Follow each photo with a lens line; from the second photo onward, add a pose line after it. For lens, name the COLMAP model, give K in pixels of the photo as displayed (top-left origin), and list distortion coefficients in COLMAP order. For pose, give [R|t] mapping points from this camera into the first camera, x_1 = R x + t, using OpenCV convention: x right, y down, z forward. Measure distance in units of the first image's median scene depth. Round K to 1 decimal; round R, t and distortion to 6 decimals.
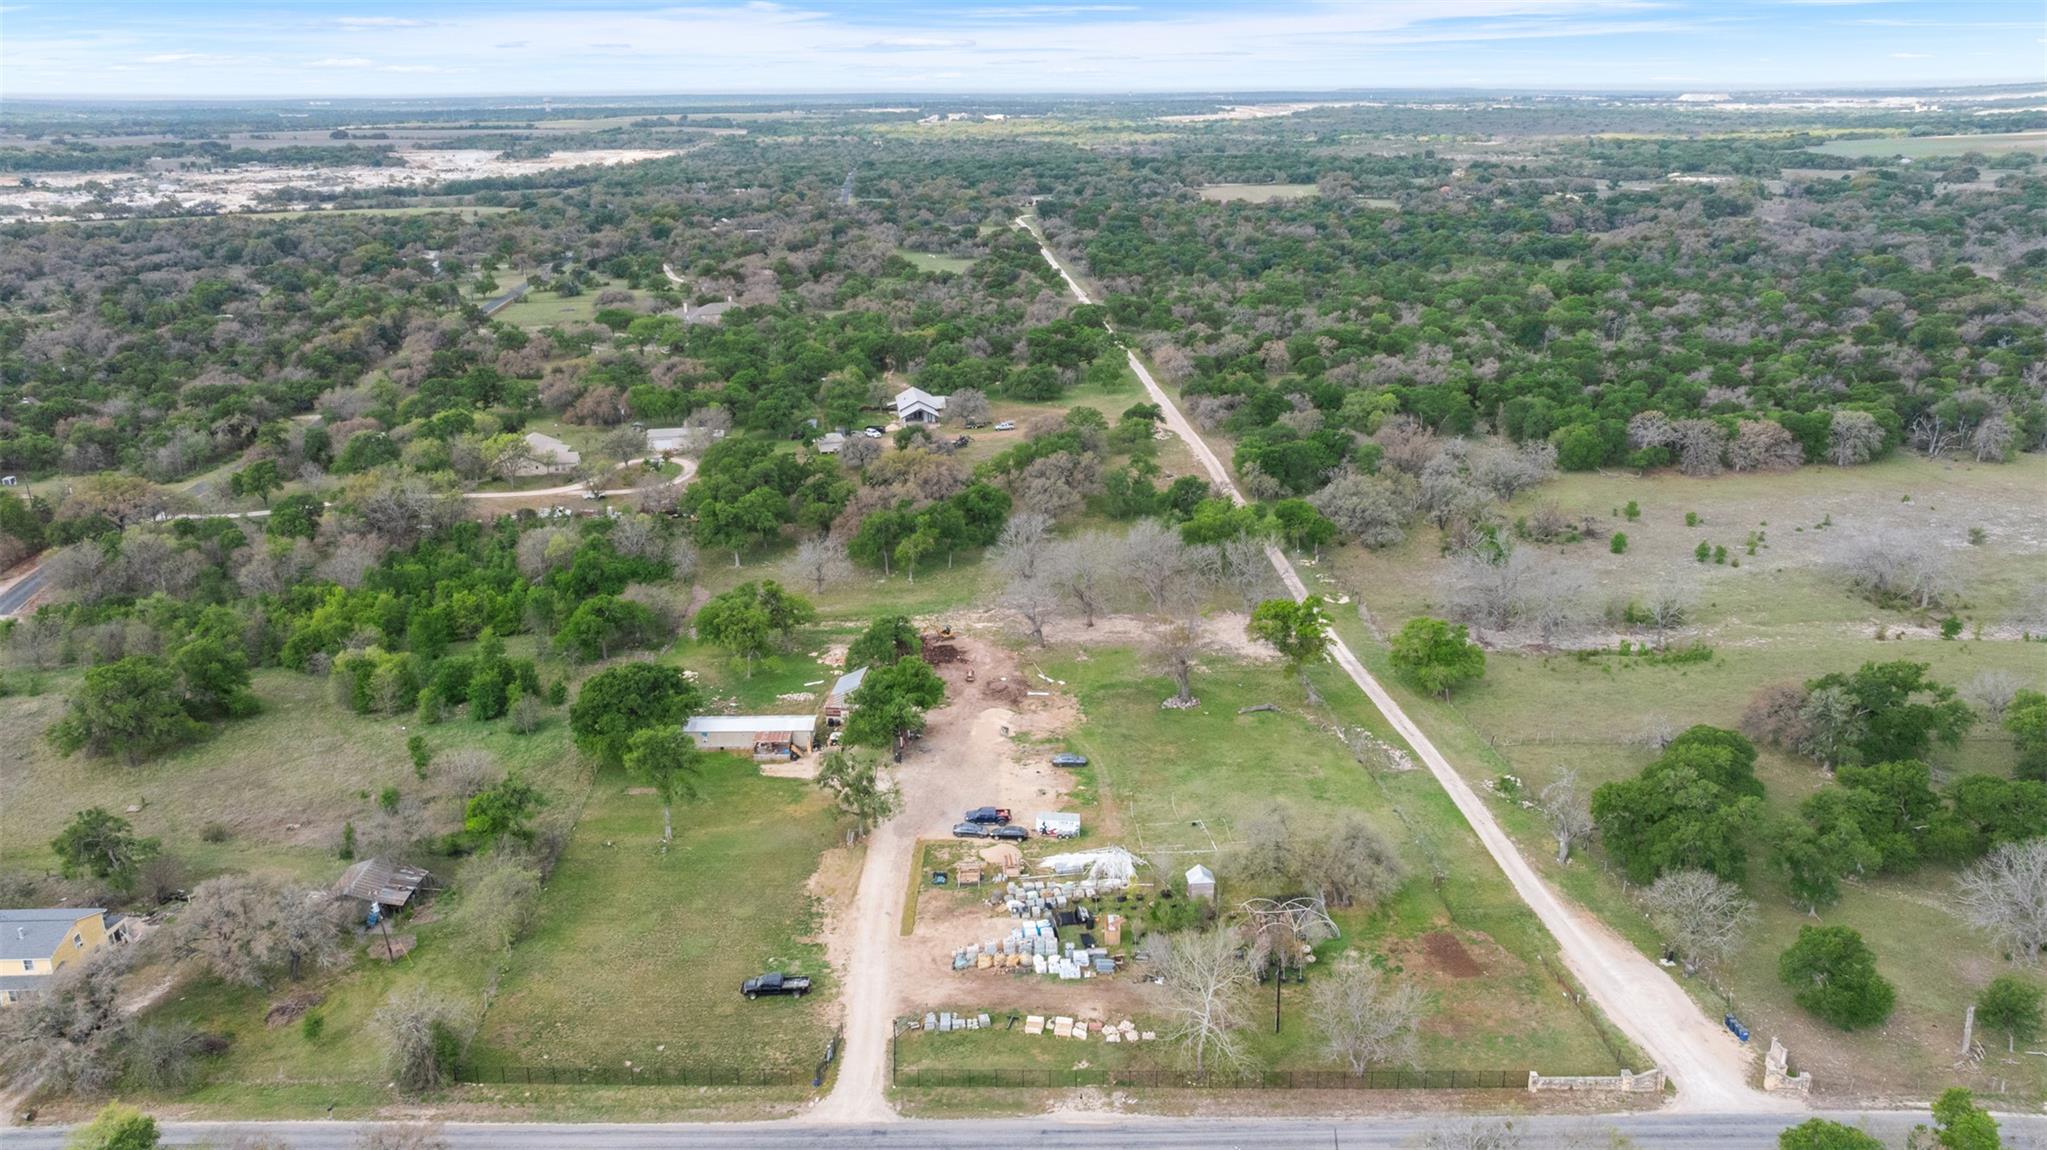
lens RADIAL K [[1431.1, 0, 1030.1], [0, 1431.1, 574.8], [0, 0, 1]] dist [-0.015883, 0.004221]
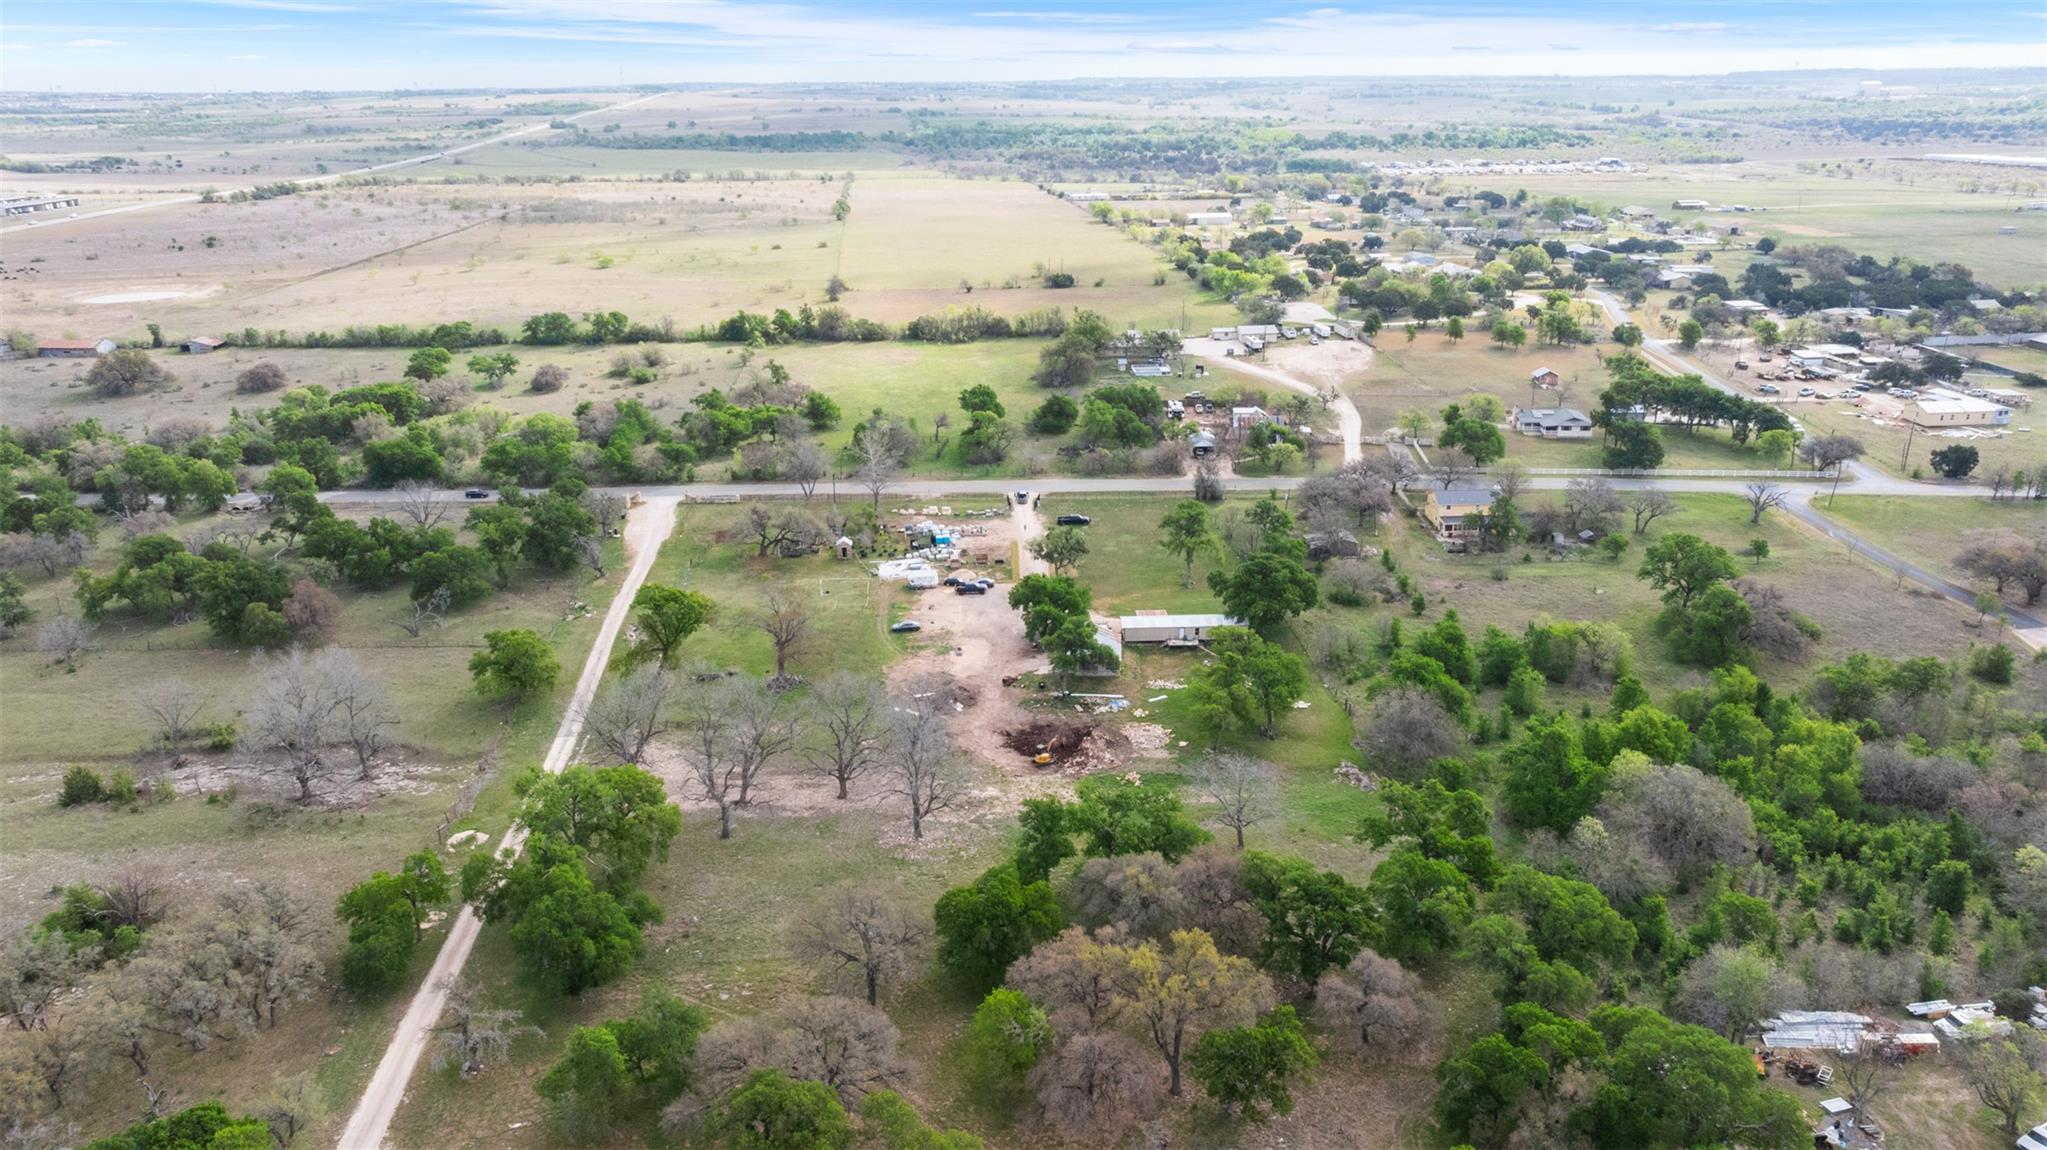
lens RADIAL K [[1431.1, 0, 1030.1], [0, 1431.1, 574.8], [0, 0, 1]] dist [-0.015883, 0.004221]
pose [[-0.999565, 0.024502, -0.016395, -0.050365], [0.009276, 0.789253, 0.613998, -0.555441], [0.027983, 0.613579, -0.789137, 1.636971]]
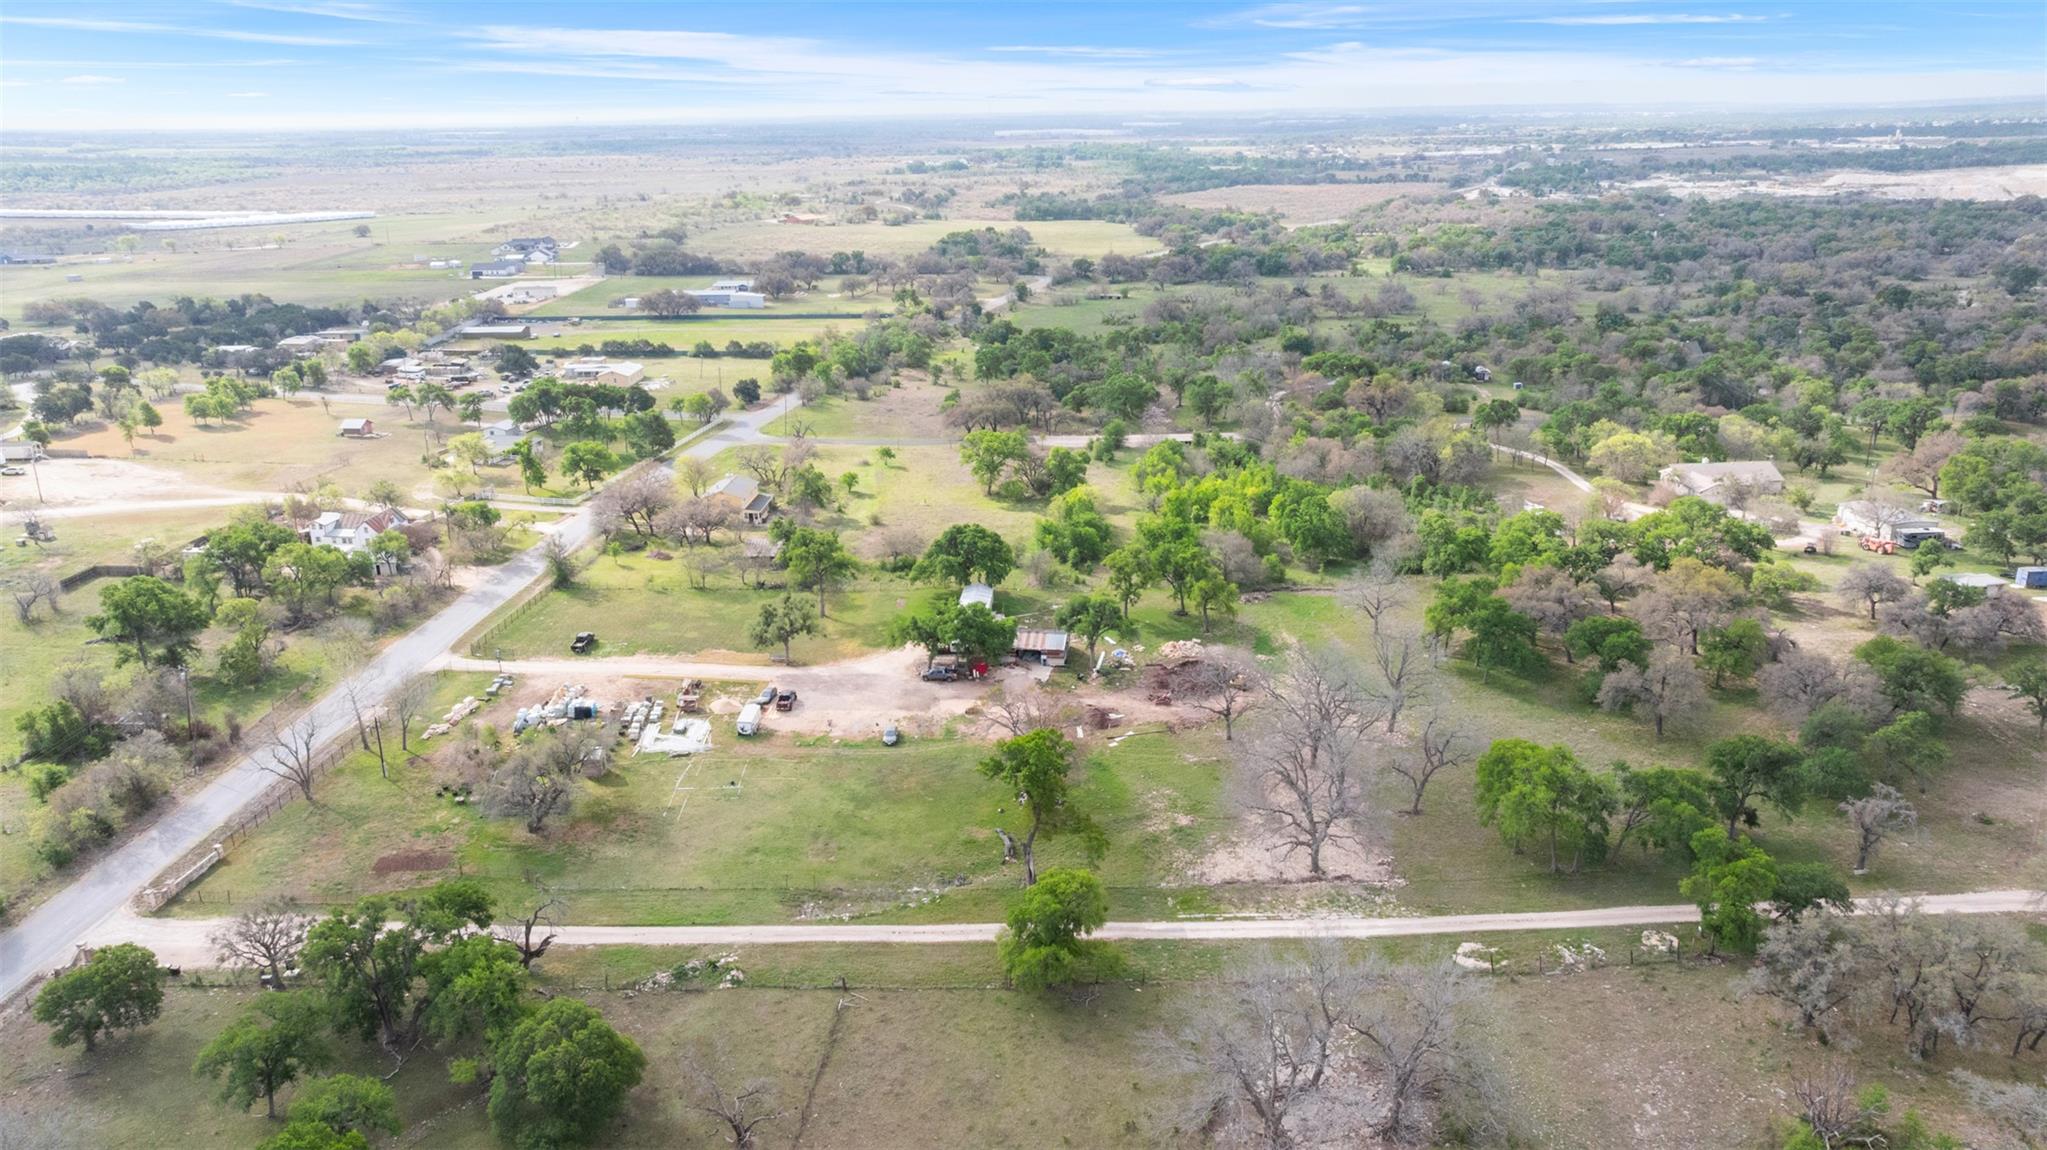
lens RADIAL K [[1431.1, 0, 1030.1], [0, 1431.1, 574.8], [0, 0, 1]] dist [-0.015883, 0.004221]
pose [[-0.054009, 0.312507, -0.948379, 0.787404], [-0.306274, 0.898801, 0.313613, -0.264242], [0.950410, 0.307401, 0.047169, 0.849089]]
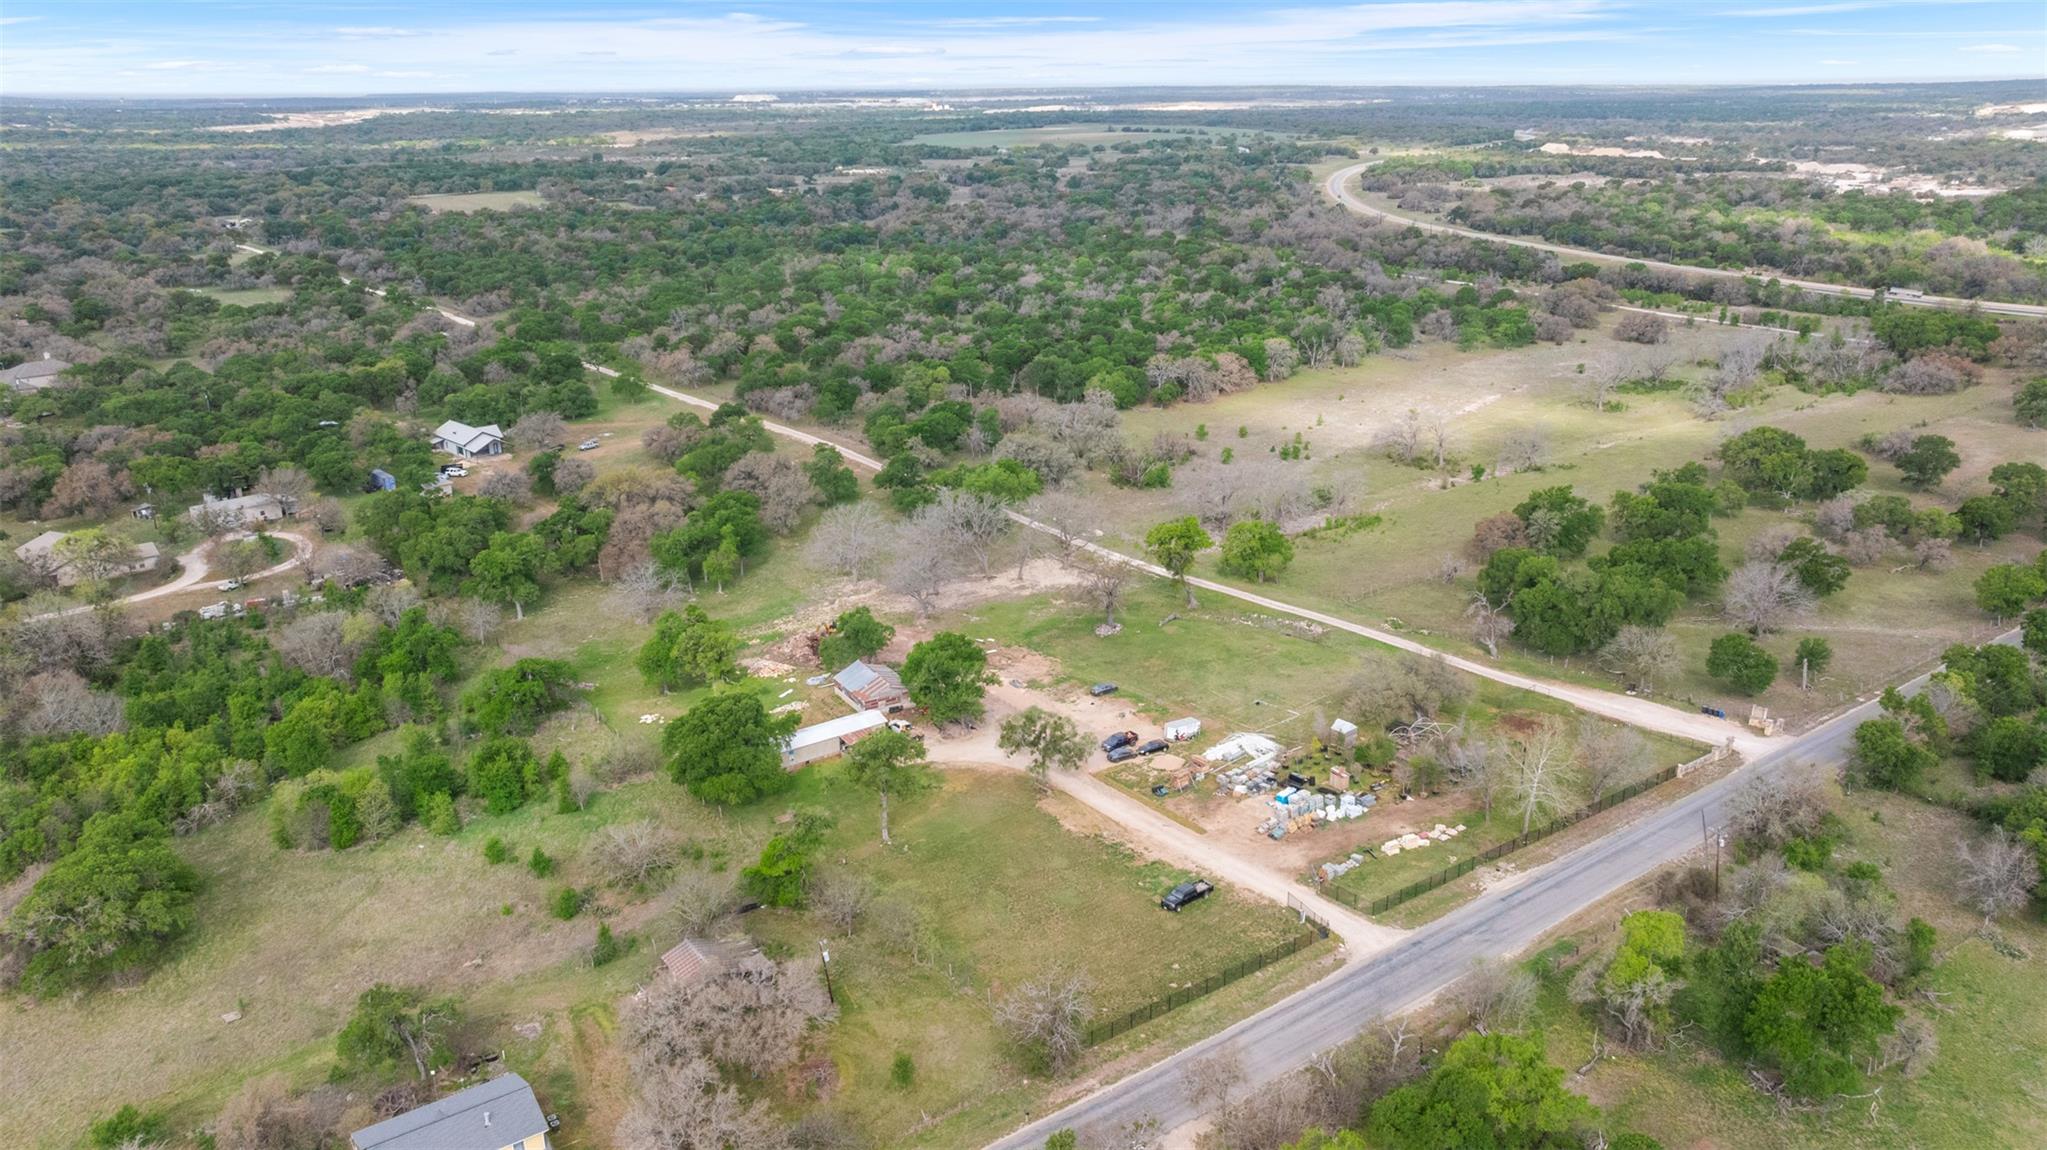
lens RADIAL K [[1431.1, 0, 1030.1], [0, 1431.1, 574.8], [0, 0, 1]] dist [-0.015883, 0.004221]
pose [[0.813399, -0.187200, 0.550761, -0.521800], [0.188487, 0.980539, 0.054909, -0.025705], [-0.550322, 0.059148, 0.832855, 0.076716]]
